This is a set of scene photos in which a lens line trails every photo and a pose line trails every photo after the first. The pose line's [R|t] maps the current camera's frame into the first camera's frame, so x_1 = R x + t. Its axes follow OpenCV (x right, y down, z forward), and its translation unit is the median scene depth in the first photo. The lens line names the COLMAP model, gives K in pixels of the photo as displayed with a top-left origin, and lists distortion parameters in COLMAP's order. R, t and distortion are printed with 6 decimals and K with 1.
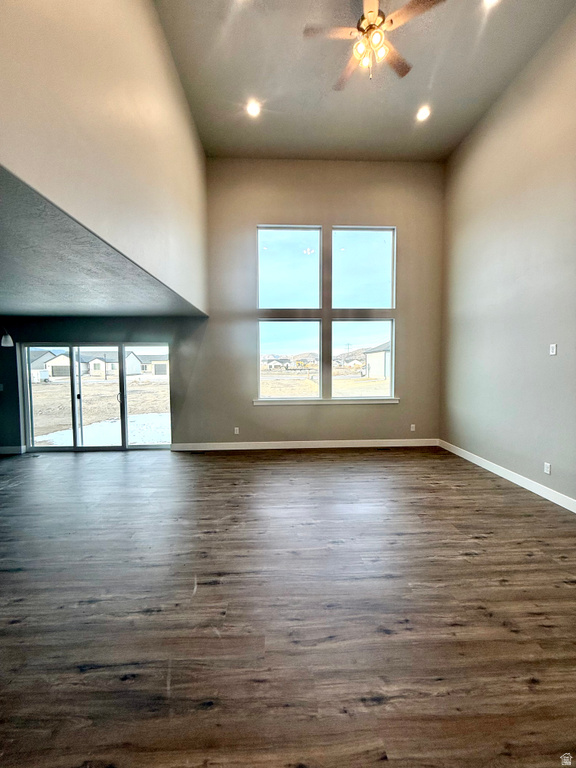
lens RADIAL K [[304.6, 0, 285.7], [0, 304.6, 383.4], [0, 0, 1]] dist [0.000304, -0.000195]
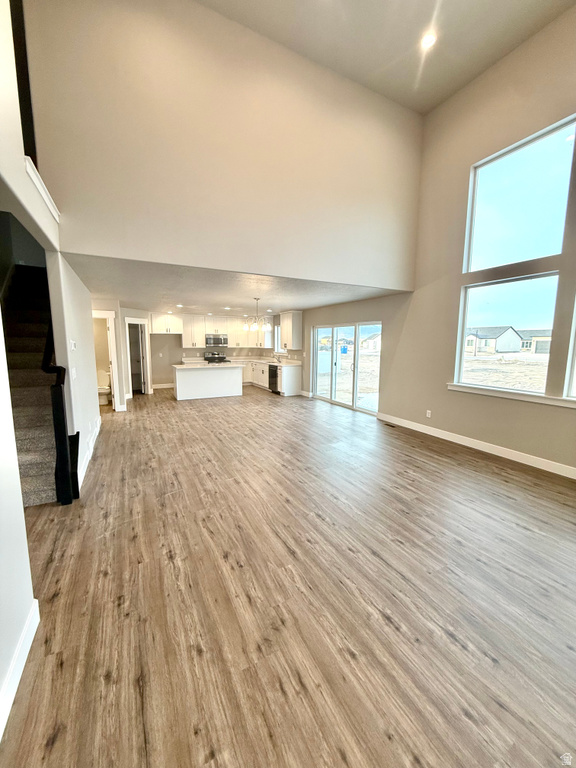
lens RADIAL K [[304.6, 0, 285.9], [0, 304.6, 380.2], [0, 0, 1]] dist [0.000304, -0.000195]
pose [[0.425733, 0.123190, -0.896424, 1.158286], [-0.063426, 0.992315, 0.106245, -0.038583], [0.902623, 0.011625, 0.430275, 0.535862]]
